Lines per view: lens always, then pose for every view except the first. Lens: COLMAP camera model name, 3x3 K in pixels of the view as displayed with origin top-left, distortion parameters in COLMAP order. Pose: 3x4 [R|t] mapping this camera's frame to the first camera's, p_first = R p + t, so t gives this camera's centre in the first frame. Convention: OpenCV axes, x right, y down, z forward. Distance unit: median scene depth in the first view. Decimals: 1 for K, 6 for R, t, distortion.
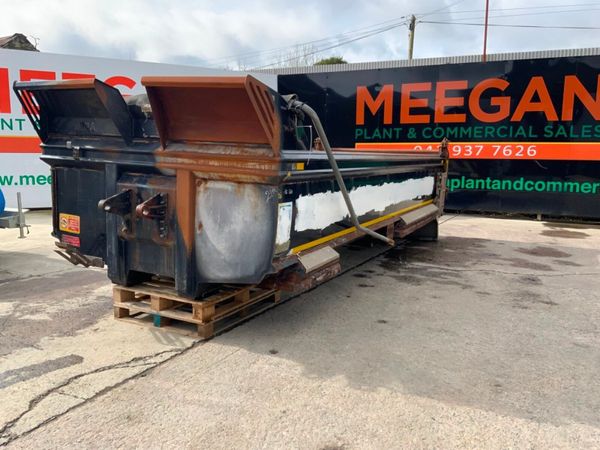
lens RADIAL K [[492.9, 0, 300.0], [0, 492.9, 225.0], [0, 0, 1]] dist [0.113074, -0.229741]
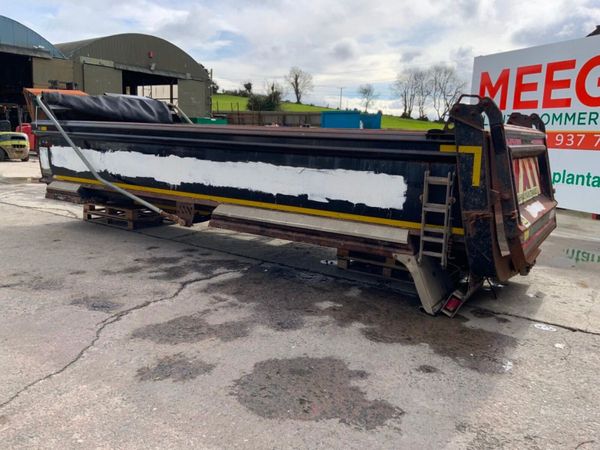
lens RADIAL K [[492.9, 0, 300.0], [0, 492.9, 225.0], [0, 0, 1]] dist [0.113074, -0.229741]
pose [[-0.113786, 0.152457, -0.981738, 1.519734], [-0.182814, 0.968070, 0.171523, -0.225017], [0.976541, 0.198992, -0.082281, 1.835252]]
